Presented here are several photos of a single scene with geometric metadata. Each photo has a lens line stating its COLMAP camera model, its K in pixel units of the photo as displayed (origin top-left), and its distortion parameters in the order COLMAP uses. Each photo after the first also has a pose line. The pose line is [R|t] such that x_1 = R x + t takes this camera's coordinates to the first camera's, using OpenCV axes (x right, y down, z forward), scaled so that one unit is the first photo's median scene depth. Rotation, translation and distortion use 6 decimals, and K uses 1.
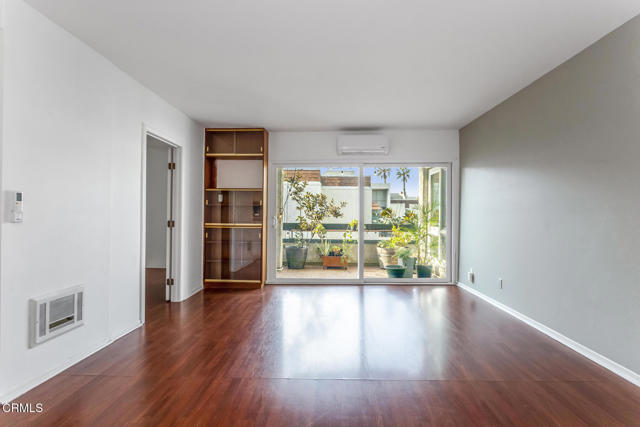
lens RADIAL K [[300.0, 0, 319.4], [0, 300.0, 212.9], [0, 0, 1]] dist [-0.000646, 0.000499]
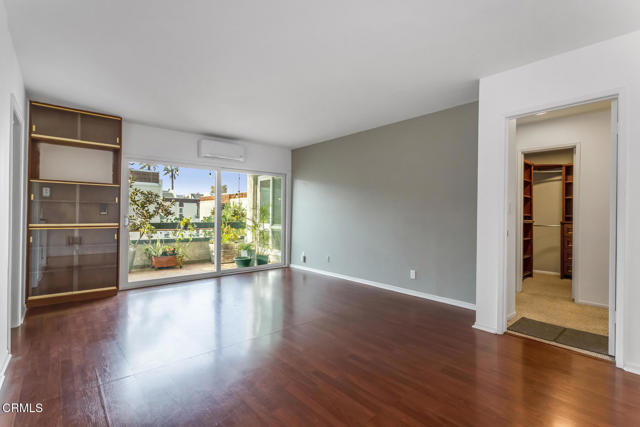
lens RADIAL K [[300.0, 0, 319.4], [0, 300.0, 212.9], [0, 0, 1]] dist [-0.000646, 0.000499]
pose [[0.732777, 0.004488, 0.680454, -0.340643], [-0.006591, 0.999978, 0.000502, 0.000617], [-0.680437, -0.004853, 0.732790, -0.065165]]
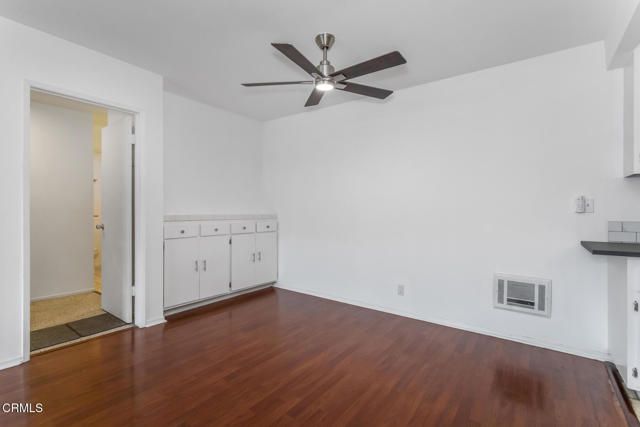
lens RADIAL K [[300.0, 0, 319.4], [0, 300.0, 212.9], [0, 0, 1]] dist [-0.000646, 0.000499]
pose [[-0.825133, -0.012751, 0.564795, -0.309698], [-0.008386, 0.999912, 0.010324, -0.000278], [-0.564877, 0.003782, -0.825166, 0.242911]]
